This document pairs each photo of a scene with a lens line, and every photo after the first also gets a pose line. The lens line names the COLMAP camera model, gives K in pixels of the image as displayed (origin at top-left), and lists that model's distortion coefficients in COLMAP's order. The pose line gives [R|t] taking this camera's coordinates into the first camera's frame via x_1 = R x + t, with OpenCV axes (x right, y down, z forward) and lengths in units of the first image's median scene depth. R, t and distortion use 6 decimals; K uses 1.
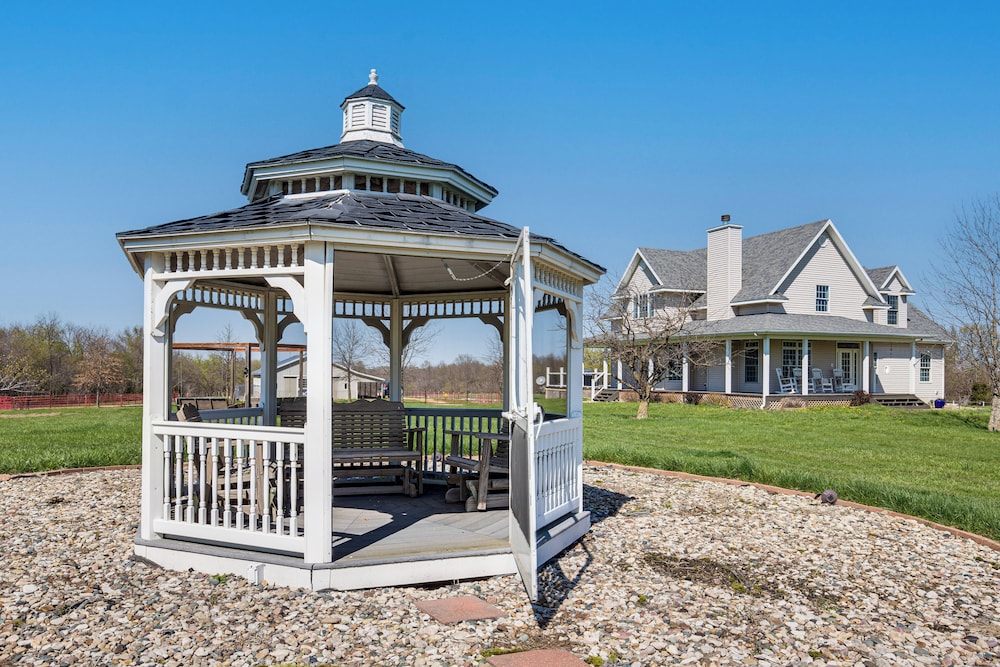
lens RADIAL K [[767.2, 0, 448.7], [0, 767.2, 377.1], [0, 0, 1]] dist [0.000985, -0.000202]
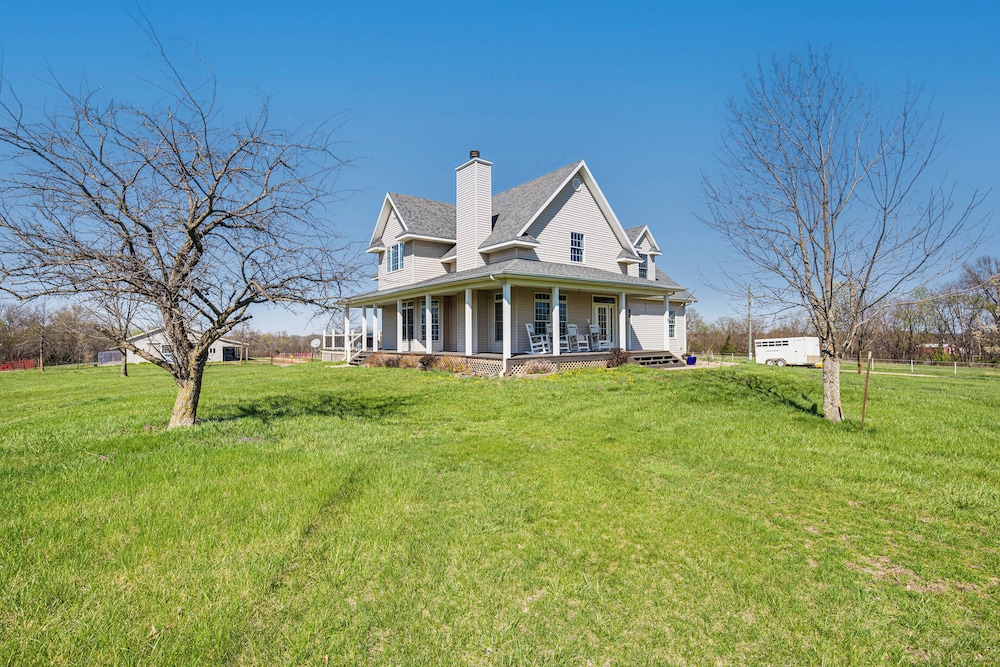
lens RADIAL K [[487.4, 0, 500.0], [0, 487.4, 333.5], [0, 0, 1]] dist [0.000410, 0.000069]
pose [[0.964930, -0.011808, 0.262243, 0.249188], [0.015815, 0.999788, -0.013172, 0.005509], [-0.262032, 0.016857, 0.964912, 0.474680]]
